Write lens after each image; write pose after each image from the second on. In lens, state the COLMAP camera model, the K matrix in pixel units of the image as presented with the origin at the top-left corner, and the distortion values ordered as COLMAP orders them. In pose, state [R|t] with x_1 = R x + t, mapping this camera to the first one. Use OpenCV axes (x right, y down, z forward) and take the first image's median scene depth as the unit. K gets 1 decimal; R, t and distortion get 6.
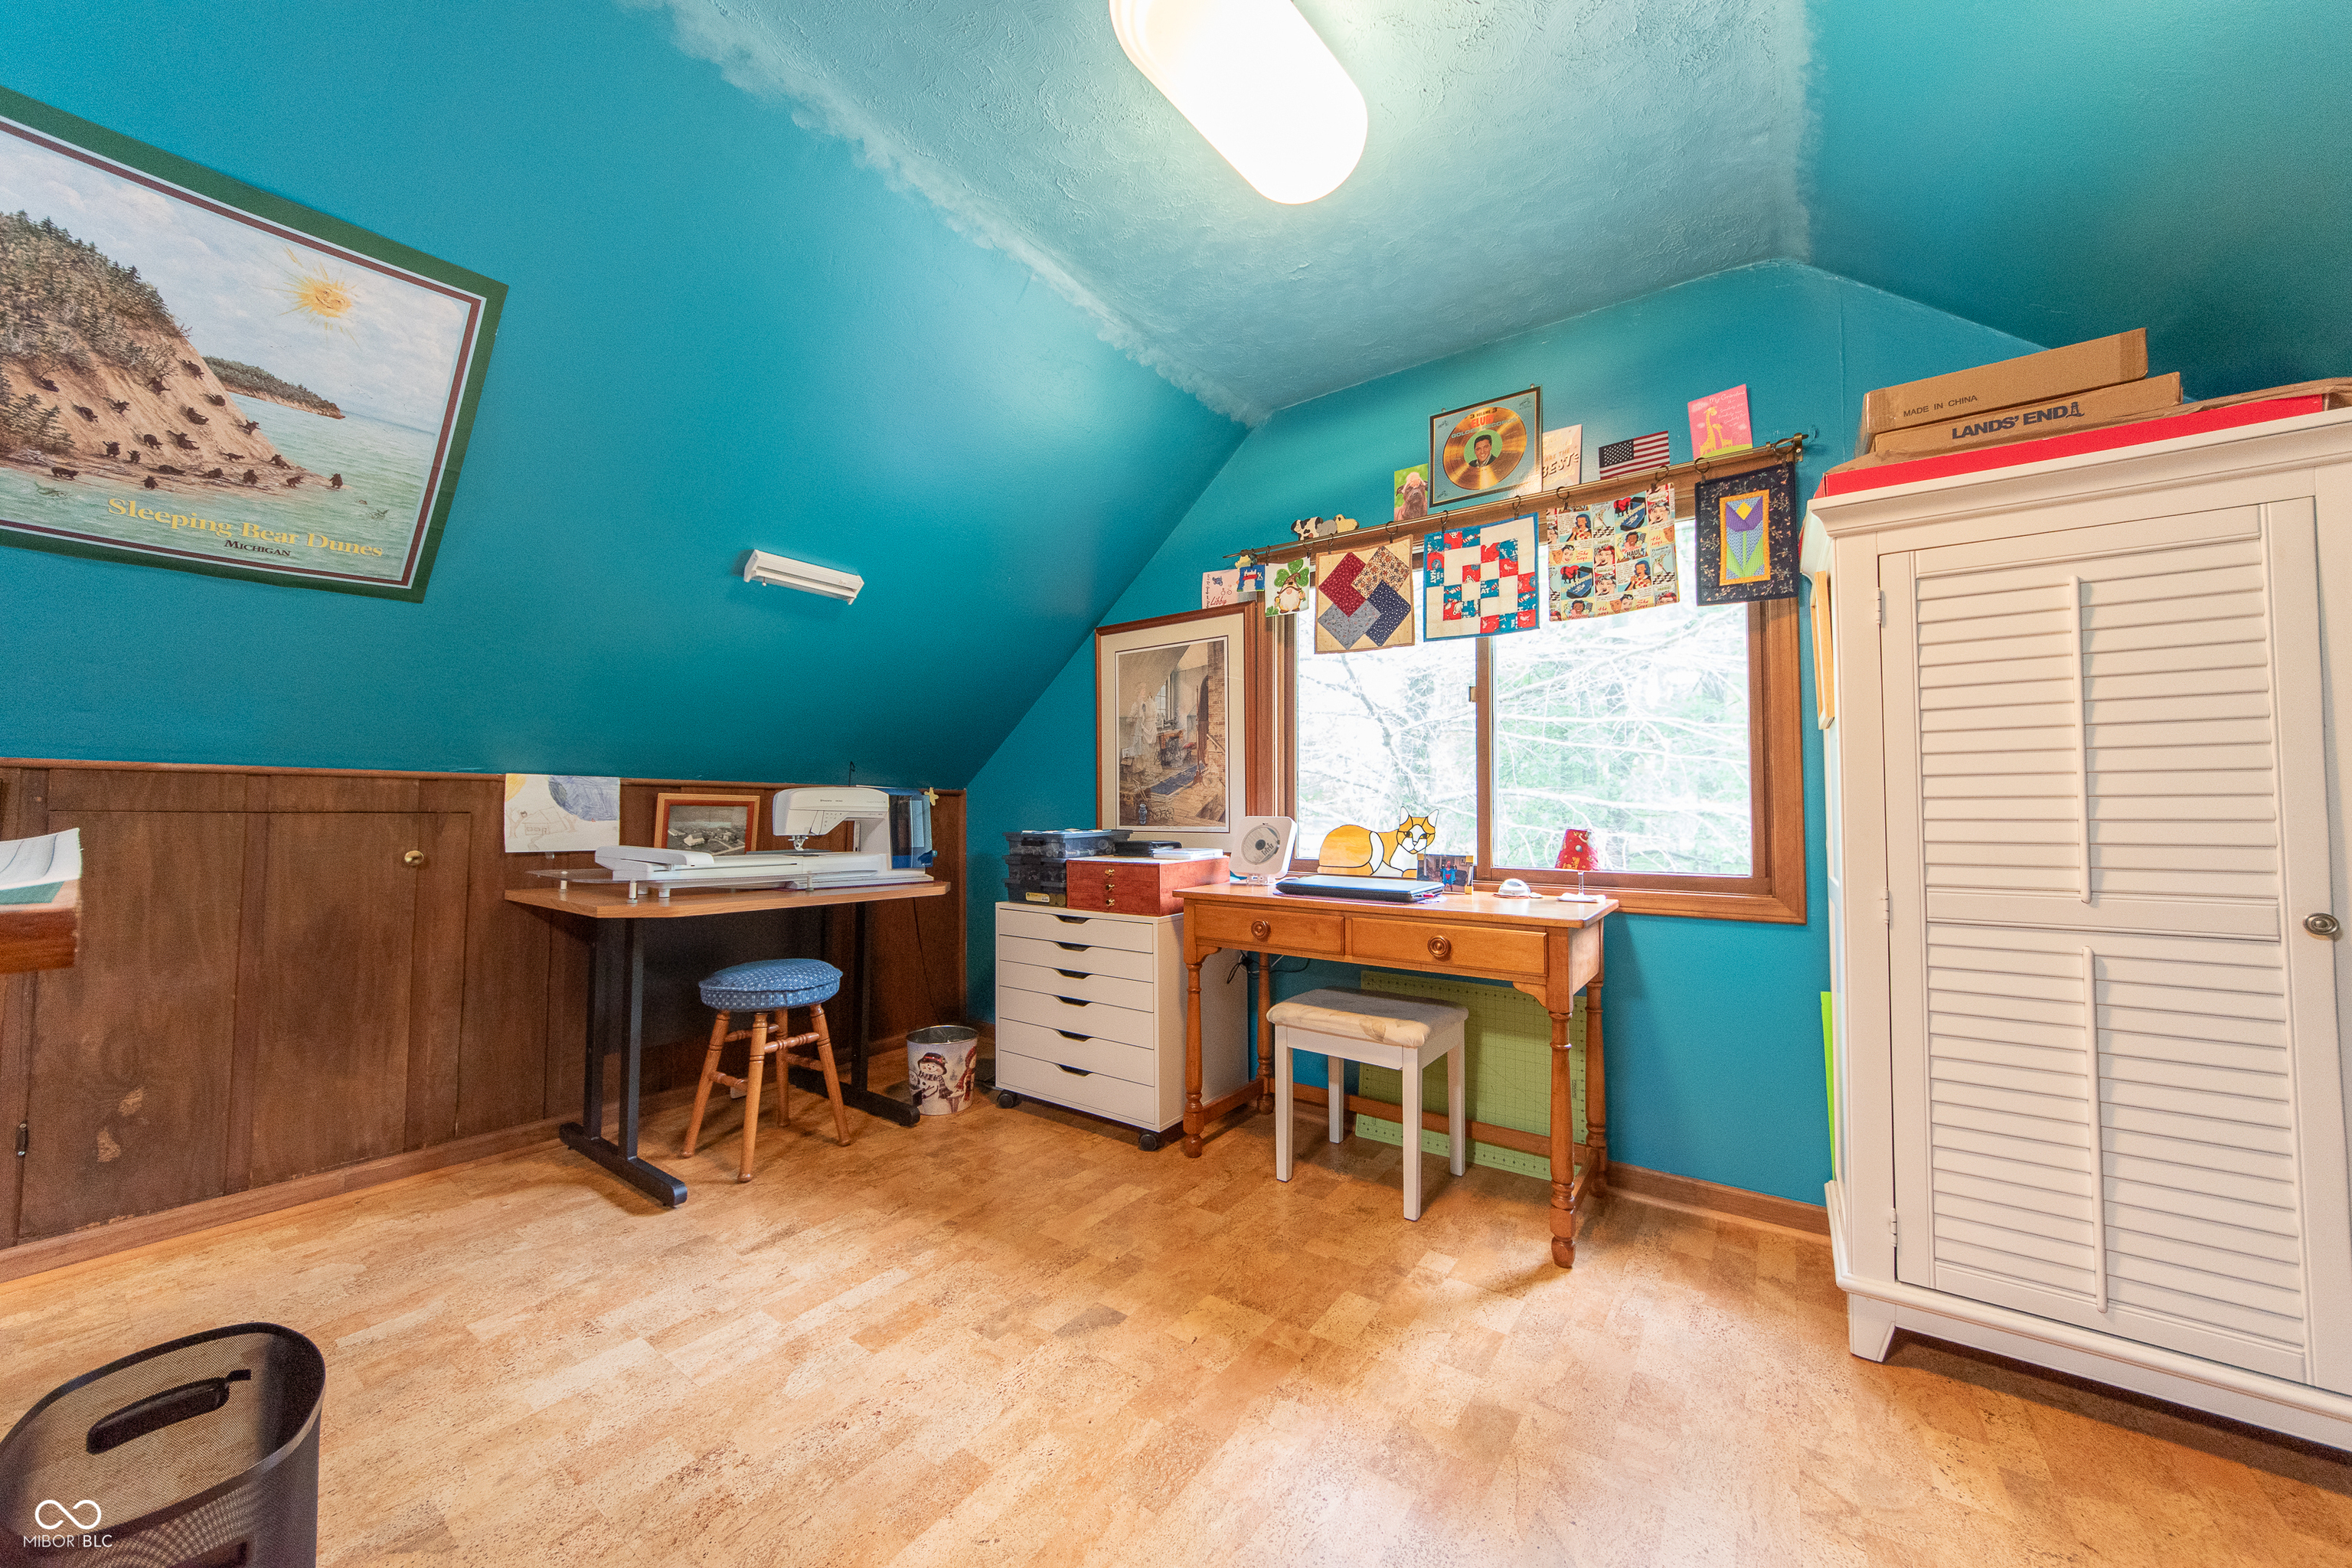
lens RADIAL K [[845.8, 0, 1170.3], [0, 845.8, 787.0], [0, 0, 1]] dist [-0.008636, 0.003689]
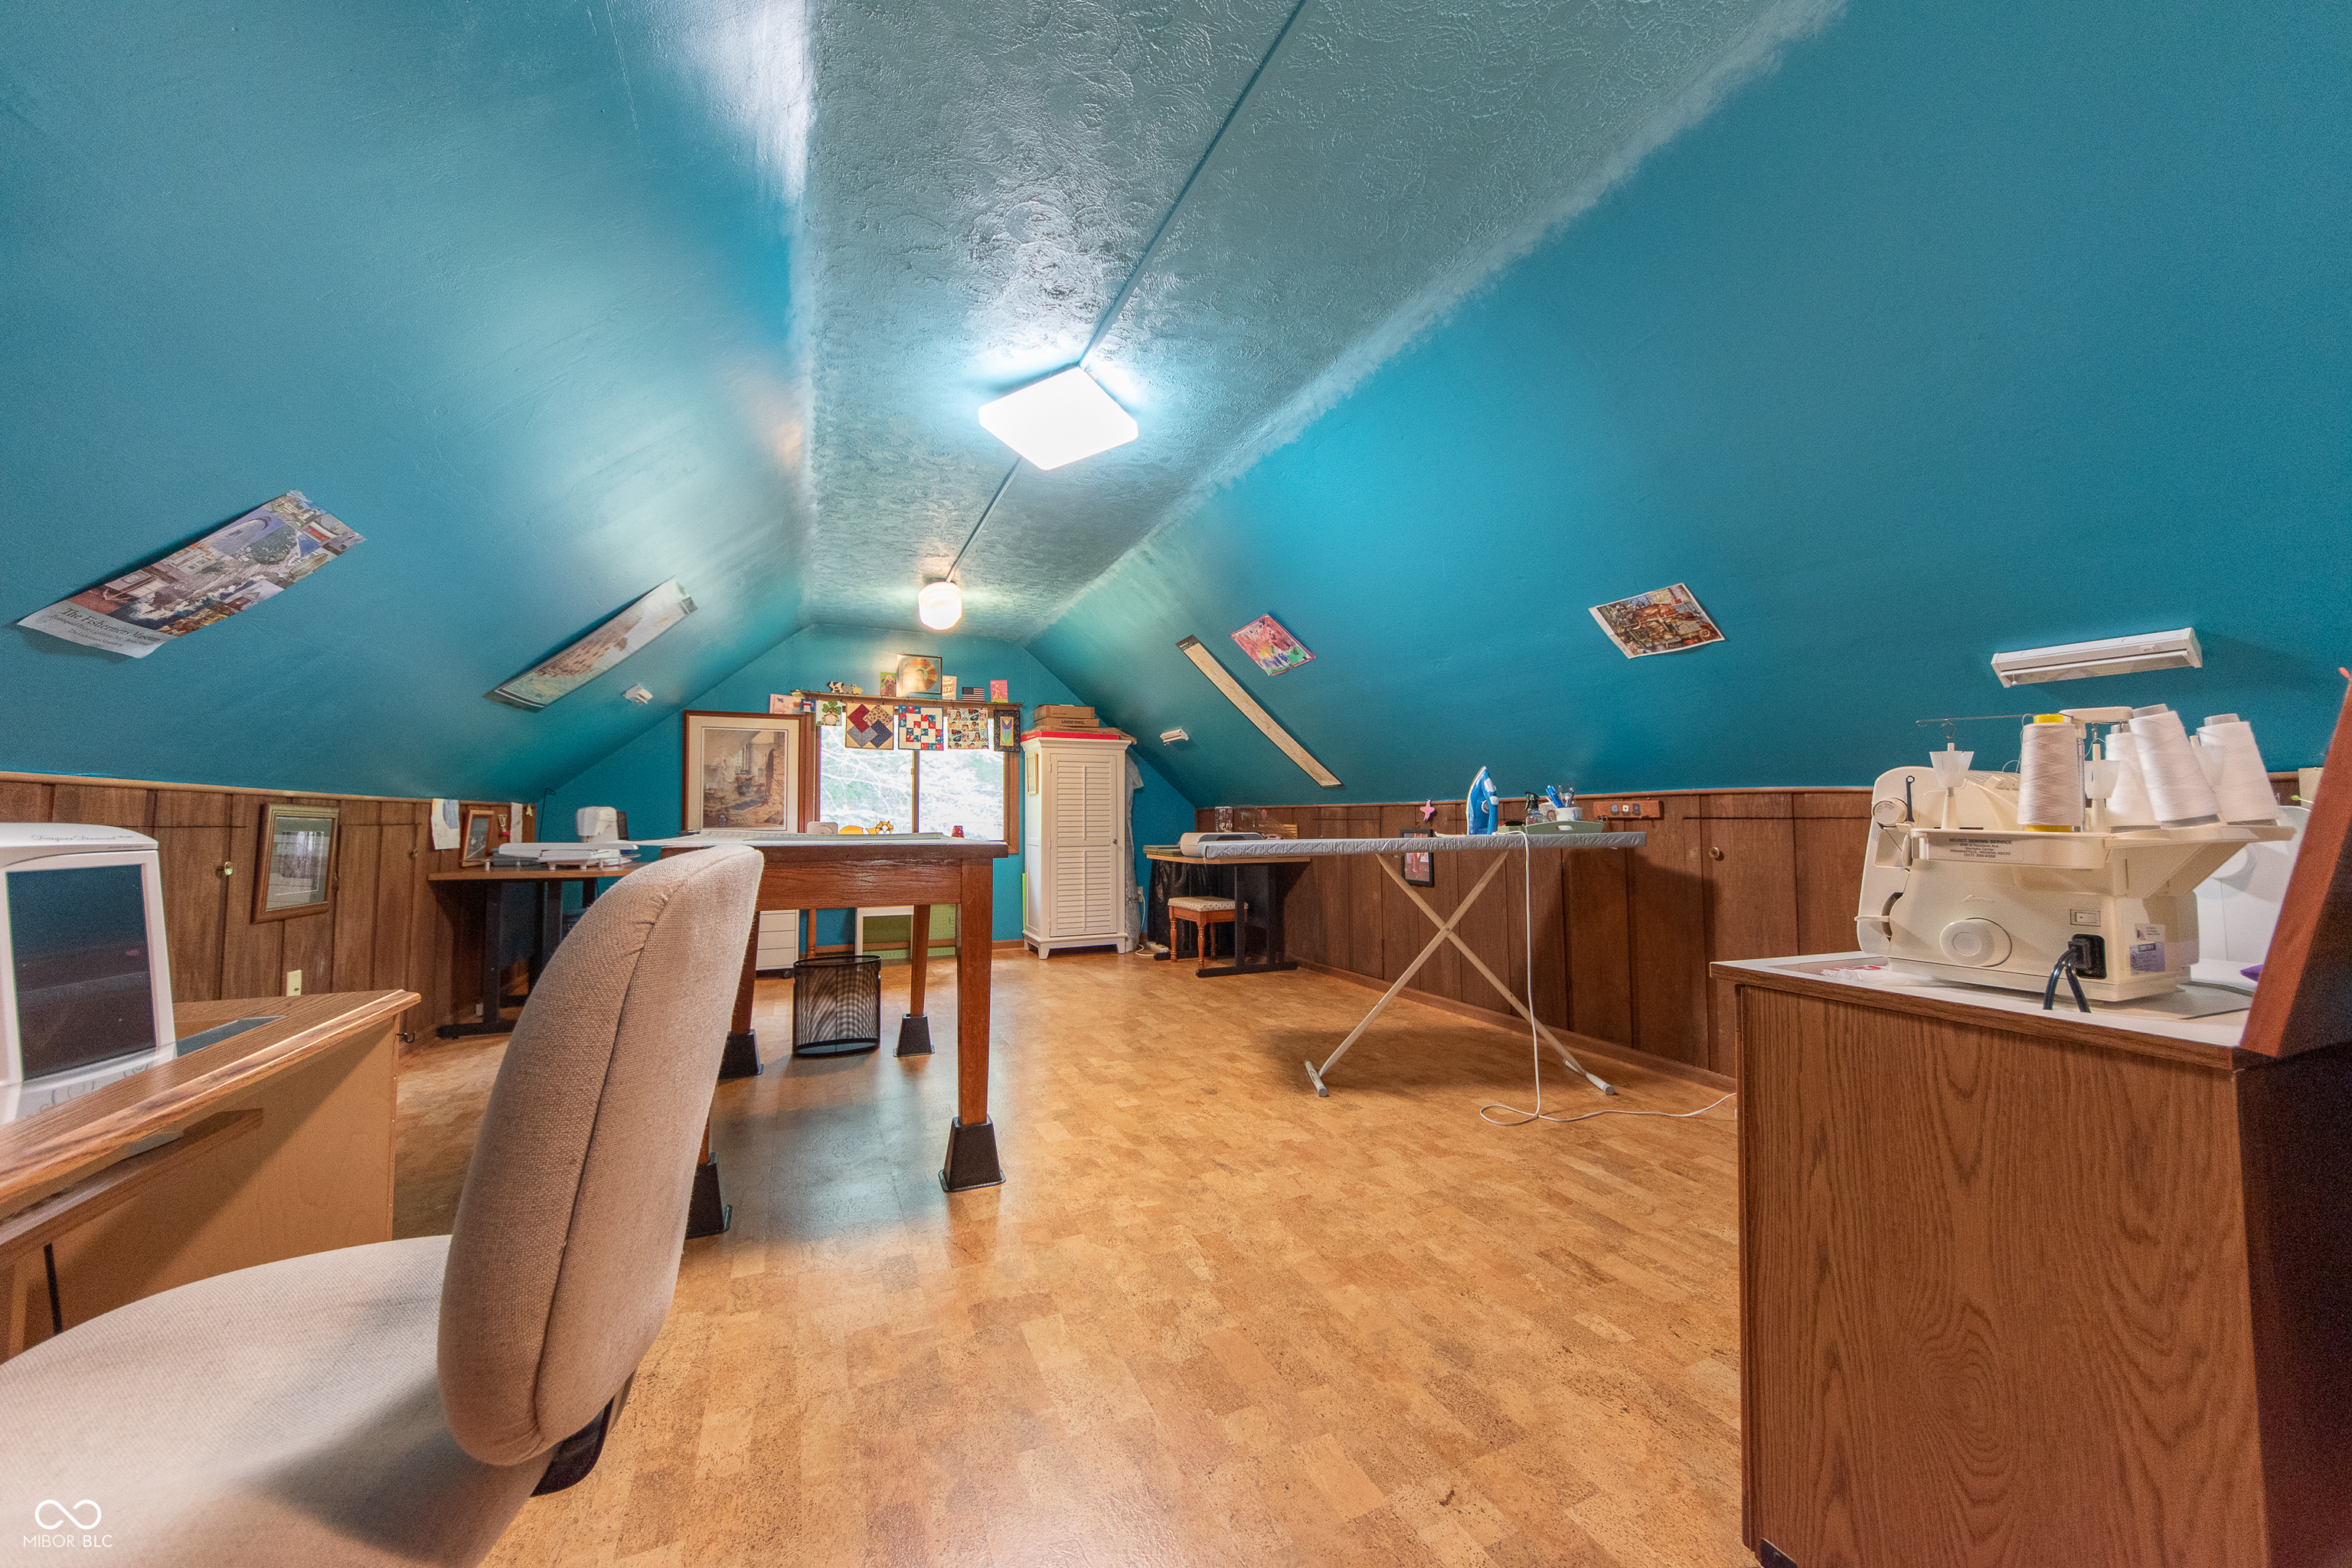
lens RADIAL K [[845.8, 0, 1174.4], [0, 845.8, 779.5], [0, 0, 1]] dist [-0.008636, 0.003689]
pose [[0.491912, 0.038273, 0.869803, -1.435871], [-0.021270, 0.999263, -0.031940, -0.024650], [-0.870385, -0.002789, 0.492364, -0.898422]]
